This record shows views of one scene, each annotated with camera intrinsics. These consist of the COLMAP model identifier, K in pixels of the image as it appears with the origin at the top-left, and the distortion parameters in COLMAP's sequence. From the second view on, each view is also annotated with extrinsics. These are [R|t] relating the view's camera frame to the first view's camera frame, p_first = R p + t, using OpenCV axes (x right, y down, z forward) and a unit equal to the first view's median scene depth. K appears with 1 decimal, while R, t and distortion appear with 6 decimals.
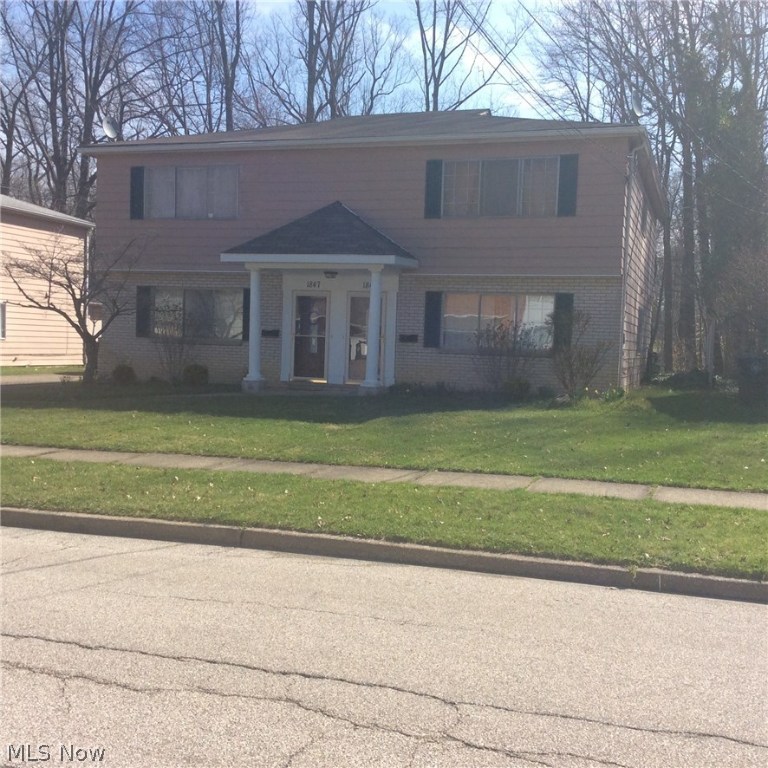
lens RADIAL K [[938.9, 0, 393.5], [0, 938.9, 399.3], [0, 0, 1]] dist [0.169828, -0.383158]
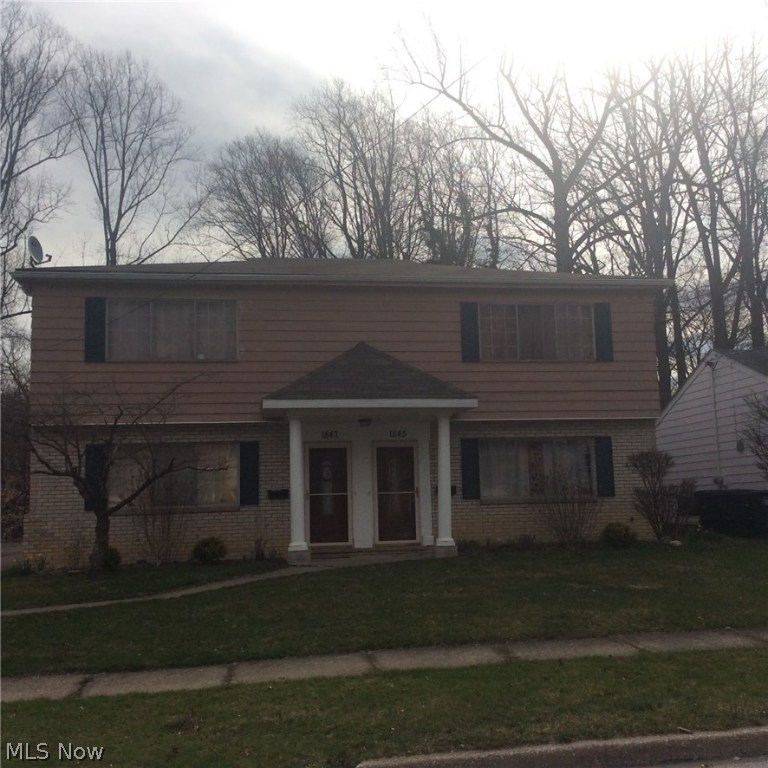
lens RADIAL K [[936.9, 0, 384.5], [0, 936.9, 396.9], [0, 0, 1]] dist [0.183874, -0.422713]
pose [[0.881854, -0.004008, 0.471505, -0.501900], [0.085364, 0.984797, -0.151286, -0.023216], [-0.463731, 0.173662, 0.868790, 0.239490]]
